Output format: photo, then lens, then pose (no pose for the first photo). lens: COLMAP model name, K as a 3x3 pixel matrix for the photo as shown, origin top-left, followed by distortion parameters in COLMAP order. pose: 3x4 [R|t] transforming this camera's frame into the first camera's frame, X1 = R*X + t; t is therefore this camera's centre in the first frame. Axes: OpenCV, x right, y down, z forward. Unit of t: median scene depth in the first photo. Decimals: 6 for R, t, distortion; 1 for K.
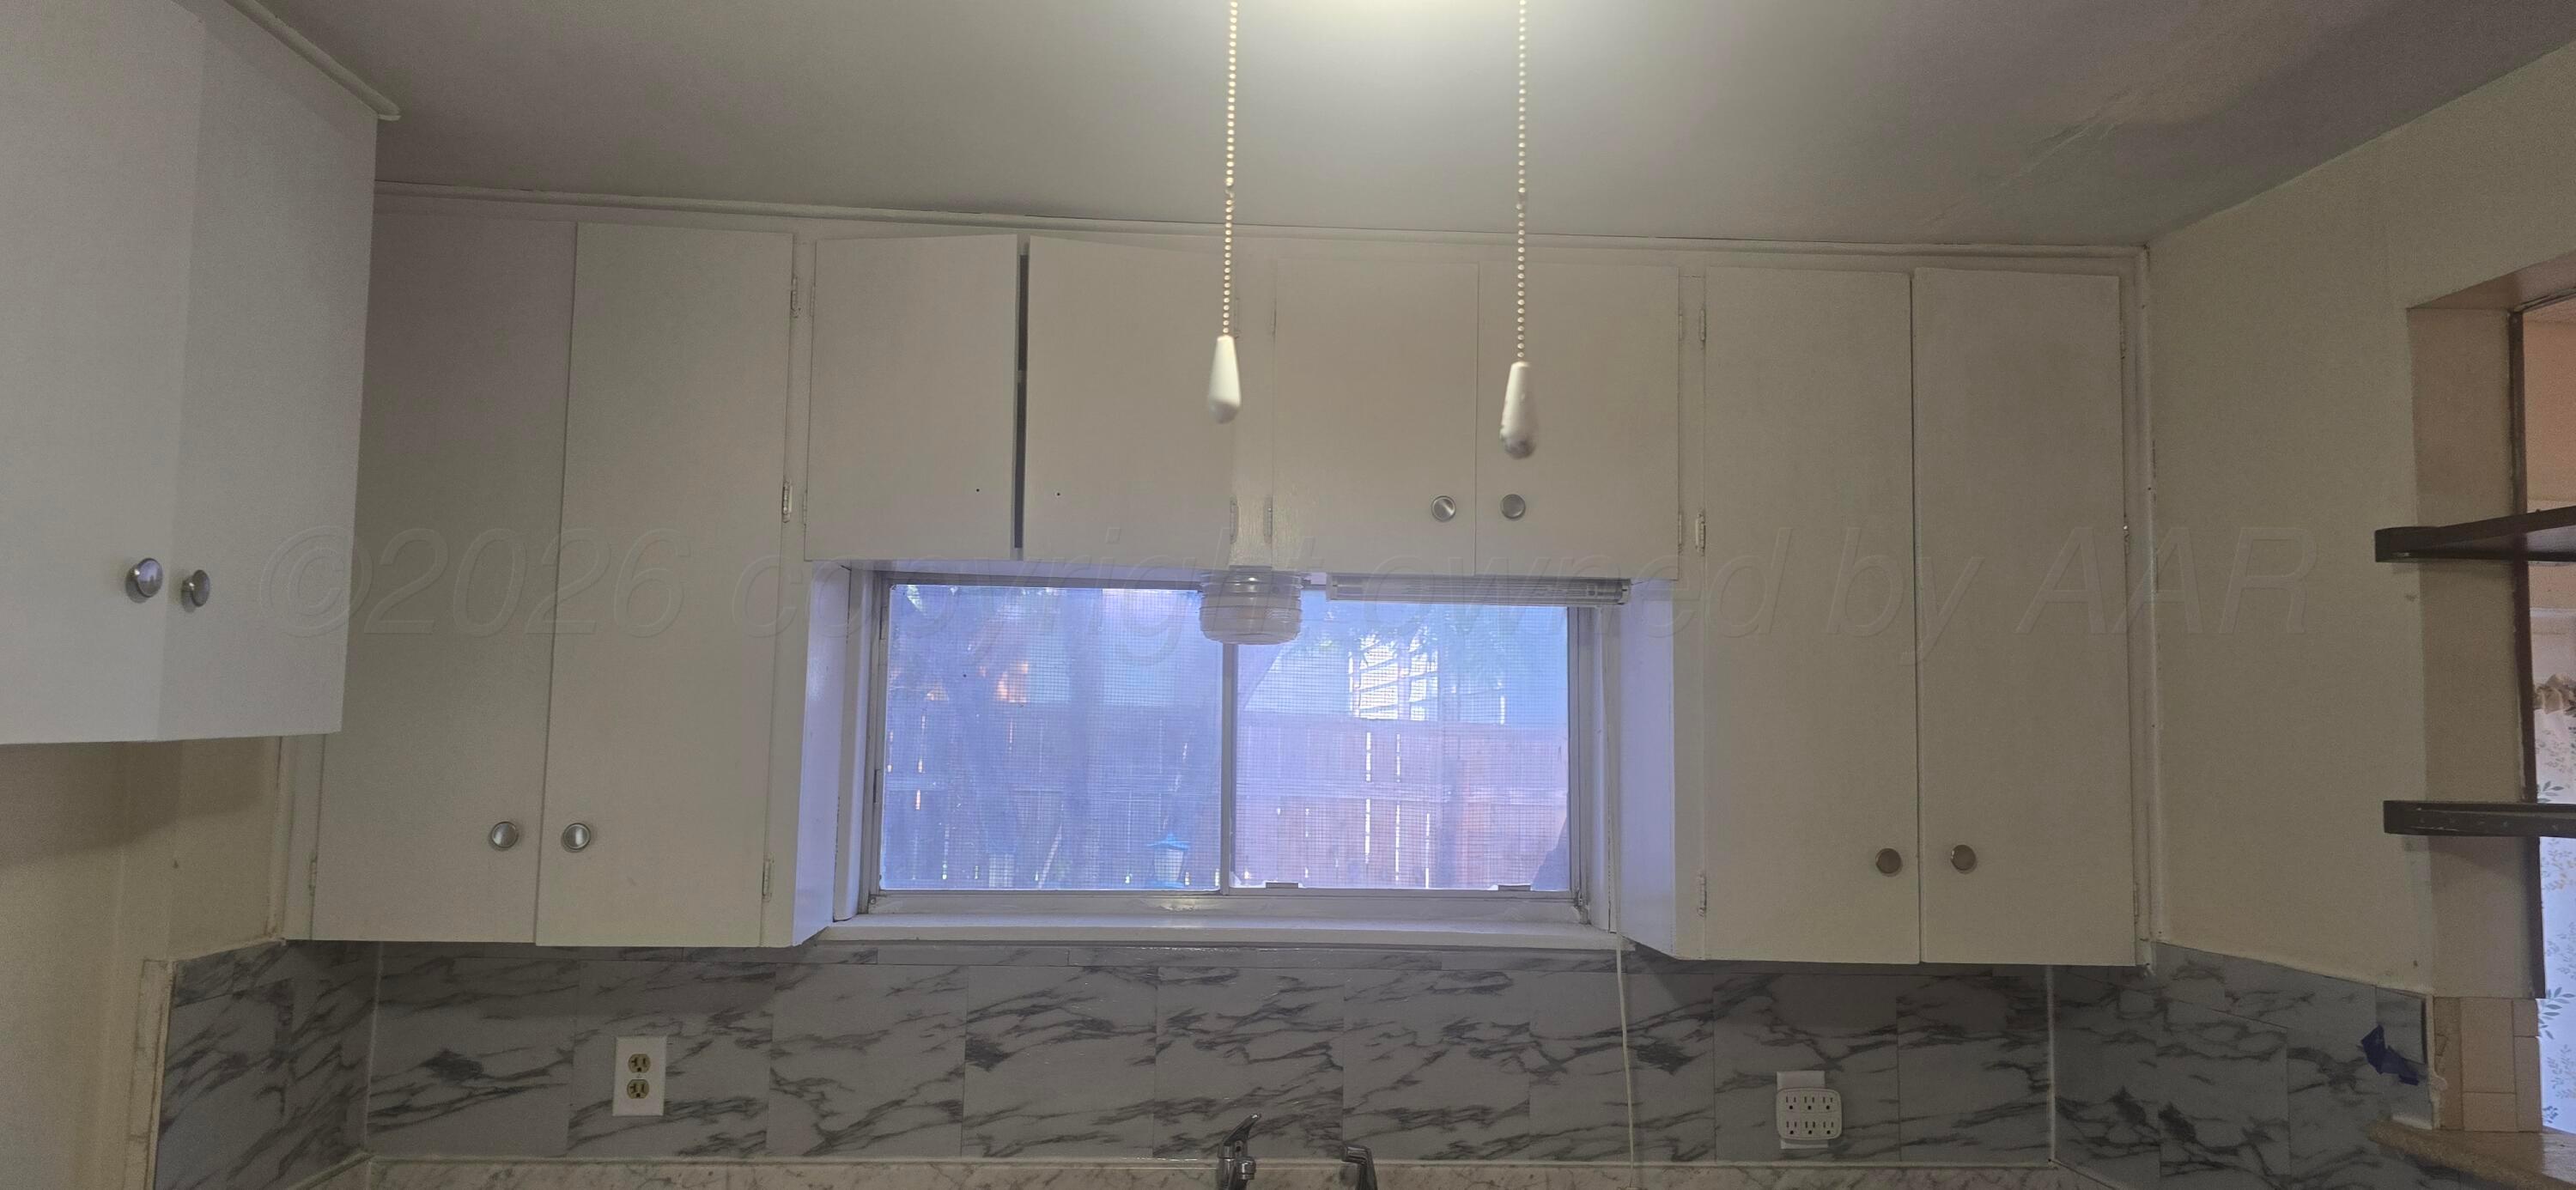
lens RADIAL K [[1718.0, 0, 1288.0], [0, 1718.0, 595.0], [0, 0, 1]] dist [0.073854, -0.051649]
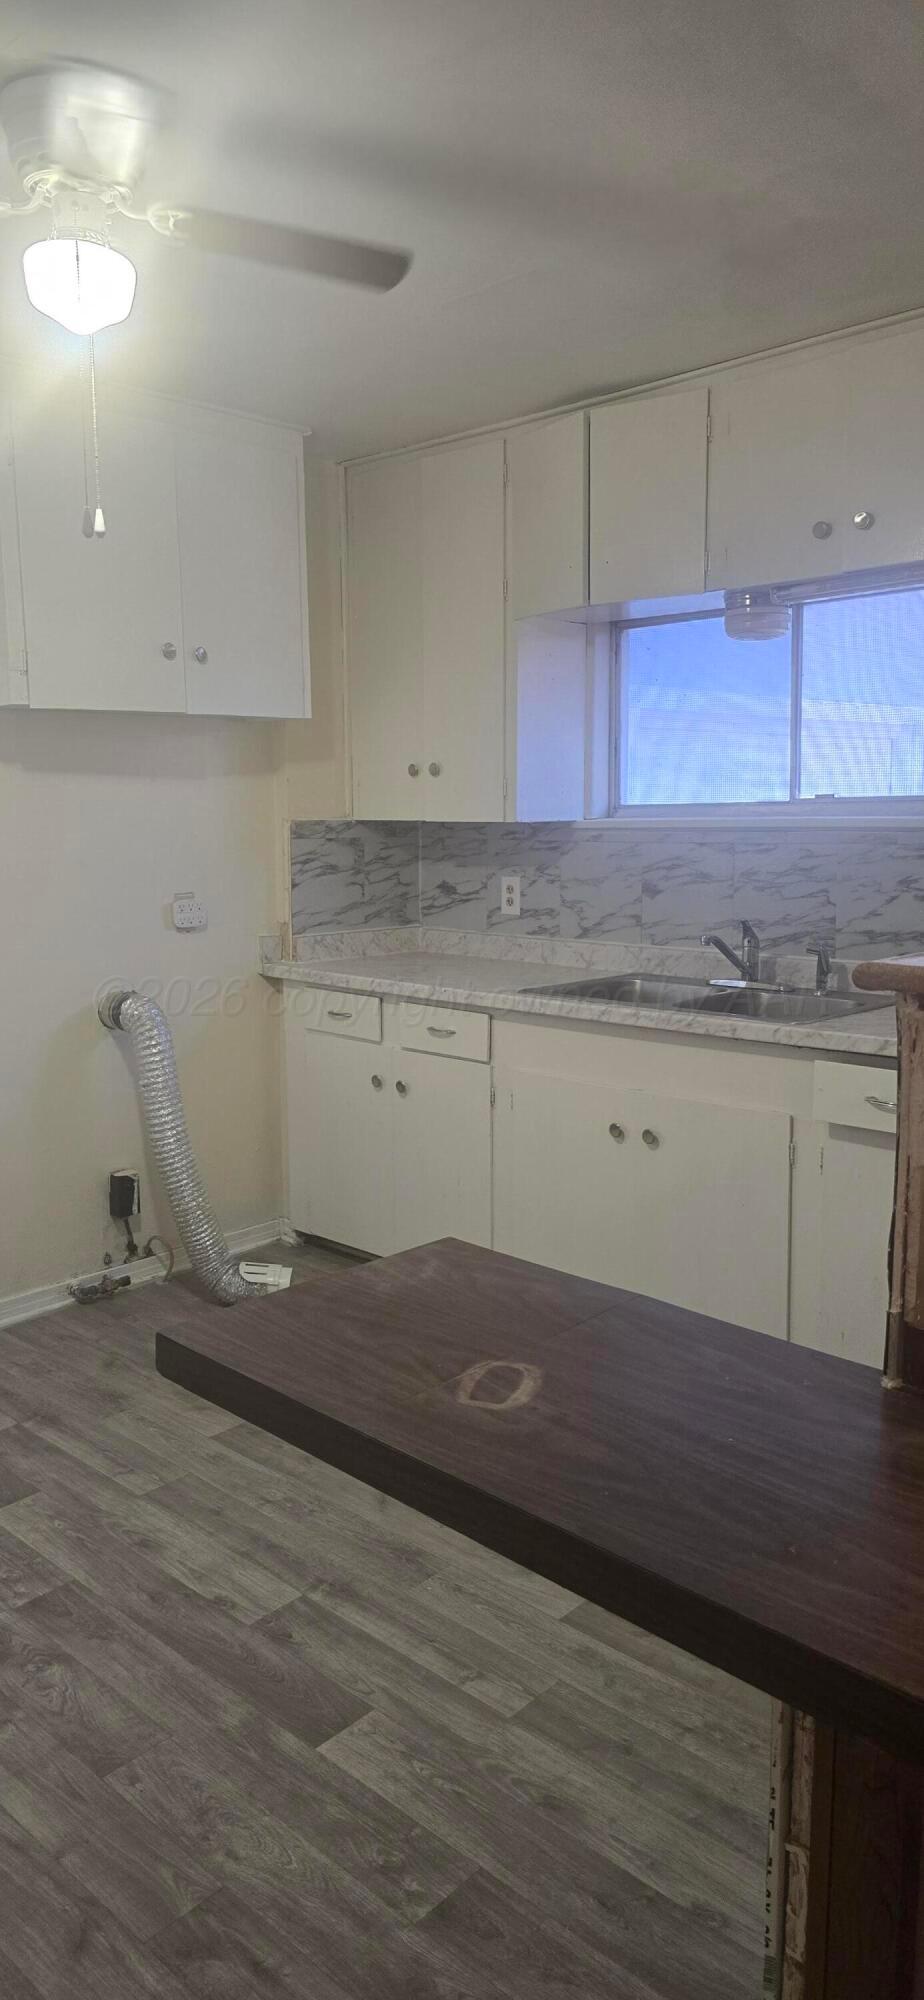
lens RADIAL K [[1333.9, 0, 462.0], [0, 1333.9, 1000.0], [0, 0, 1]] dist [0.073854, -0.051649]
pose [[0.692642, 0.074973, -0.717375, 0.710737], [0.085782, 0.978962, 0.185136, 0.102577], [0.716163, -0.189770, 0.671638, -0.106886]]
